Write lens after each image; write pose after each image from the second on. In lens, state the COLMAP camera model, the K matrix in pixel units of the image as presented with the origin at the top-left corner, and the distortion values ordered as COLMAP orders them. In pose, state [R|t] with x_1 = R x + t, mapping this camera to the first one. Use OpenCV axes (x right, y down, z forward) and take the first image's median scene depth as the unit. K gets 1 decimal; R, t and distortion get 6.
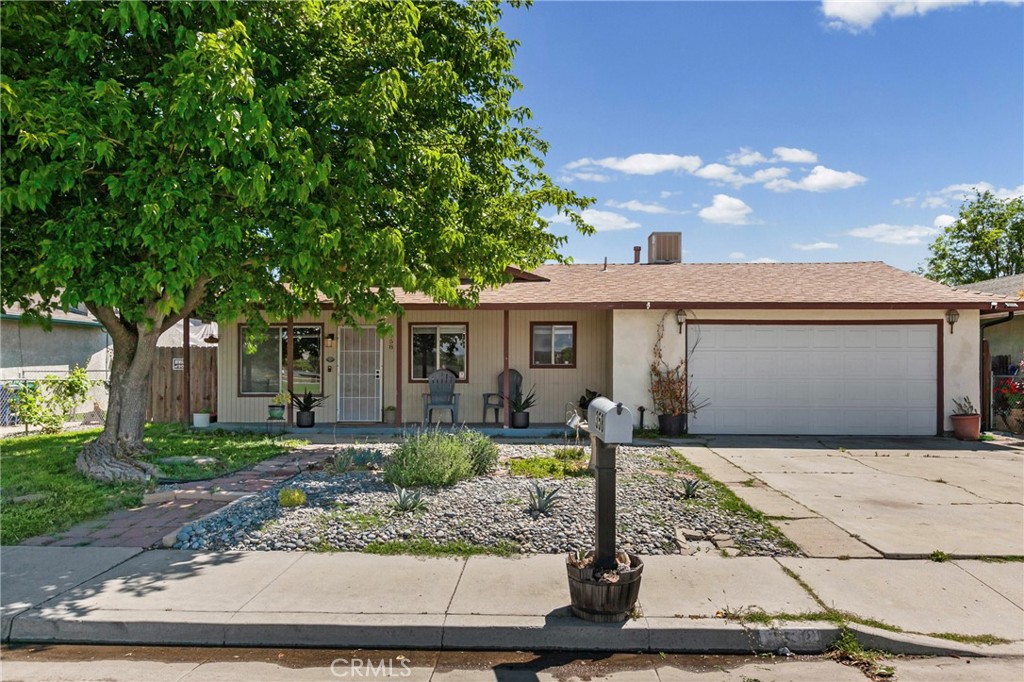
lens RADIAL K [[659.7, 0, 506.9], [0, 659.7, 373.6], [0, 0, 1]] dist [0.000168, 0.000492]
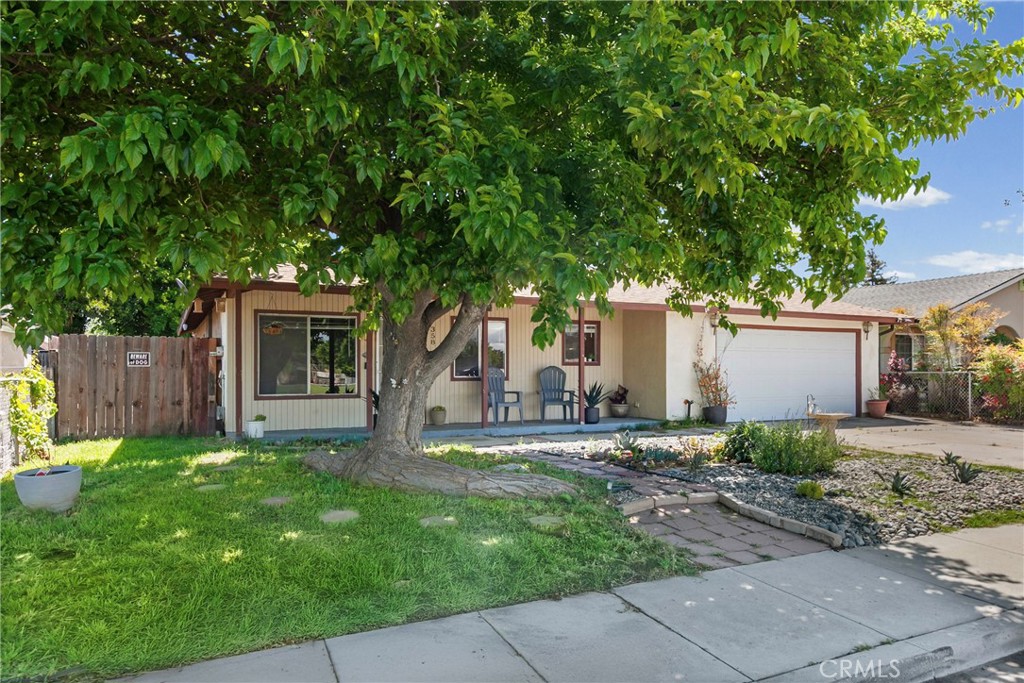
lens RADIAL K [[659.7, 0, 506.9], [0, 659.7, 374.1], [0, 0, 1]] dist [0.000168, 0.000492]
pose [[0.883225, -0.004105, 0.468932, -0.588591], [0.004080, 0.999991, 0.001070, 0.004399], [-0.468932, 0.000969, 0.883234, 0.160988]]
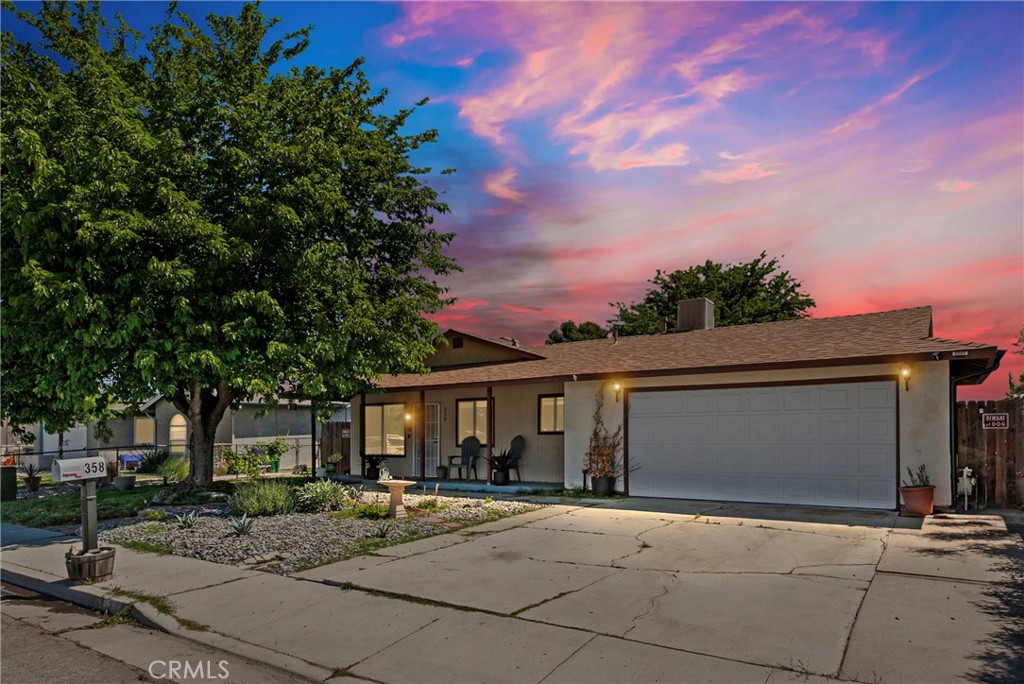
lens RADIAL K [[613.7, 0, 519.9], [0, 613.7, 359.2], [0, 0, 1]] dist [0.000111, -0.001428]
pose [[0.856984, -0.071008, -0.510427, 0.646868], [0.005370, 0.991638, -0.128937, -0.000125], [0.515315, 0.107756, 0.850199, 0.050833]]
